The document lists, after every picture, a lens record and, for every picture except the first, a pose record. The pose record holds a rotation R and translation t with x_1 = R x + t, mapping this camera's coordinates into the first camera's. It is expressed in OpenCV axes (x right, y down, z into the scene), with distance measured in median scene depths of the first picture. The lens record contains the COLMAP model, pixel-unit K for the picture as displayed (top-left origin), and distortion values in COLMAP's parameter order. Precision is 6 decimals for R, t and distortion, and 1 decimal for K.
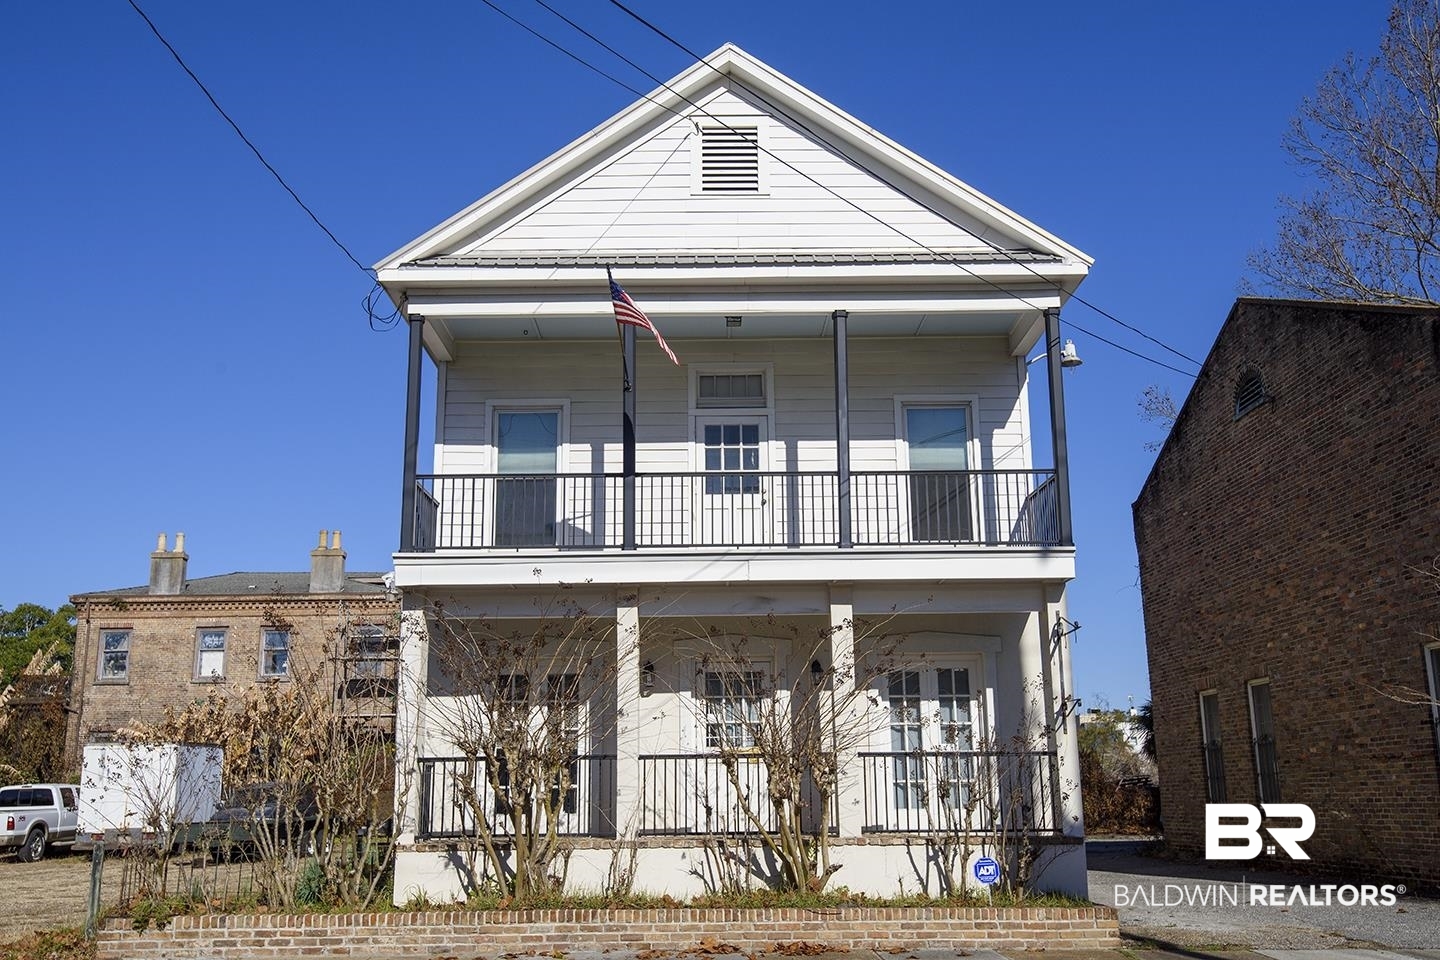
lens RADIAL K [[1393.7, 0, 725.7], [0, 1393.7, 479.1], [0, 0, 1]] dist [0.048290, 0.000000]
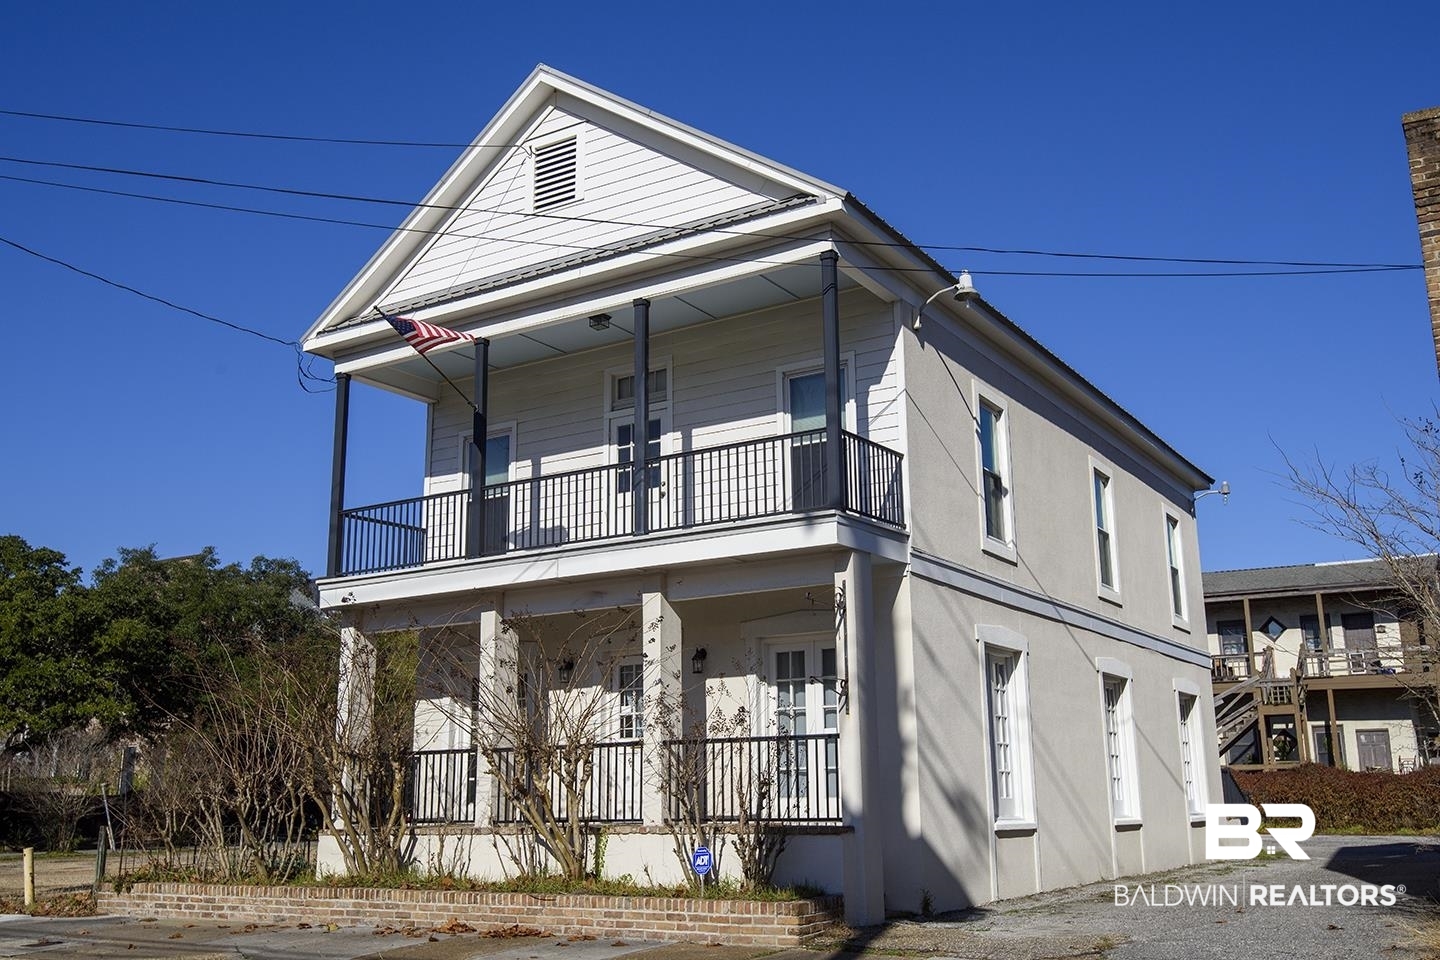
lens RADIAL K [[1393.7, 0, 724.6], [0, 1393.7, 479.5], [0, 0, 1]] dist [0.048290, 0.000000]
pose [[0.836440, -0.123124, -0.534049, 0.648708], [0.126971, 0.991461, -0.029715, 0.044460], [0.533148, -0.042953, 0.844931, 0.182973]]
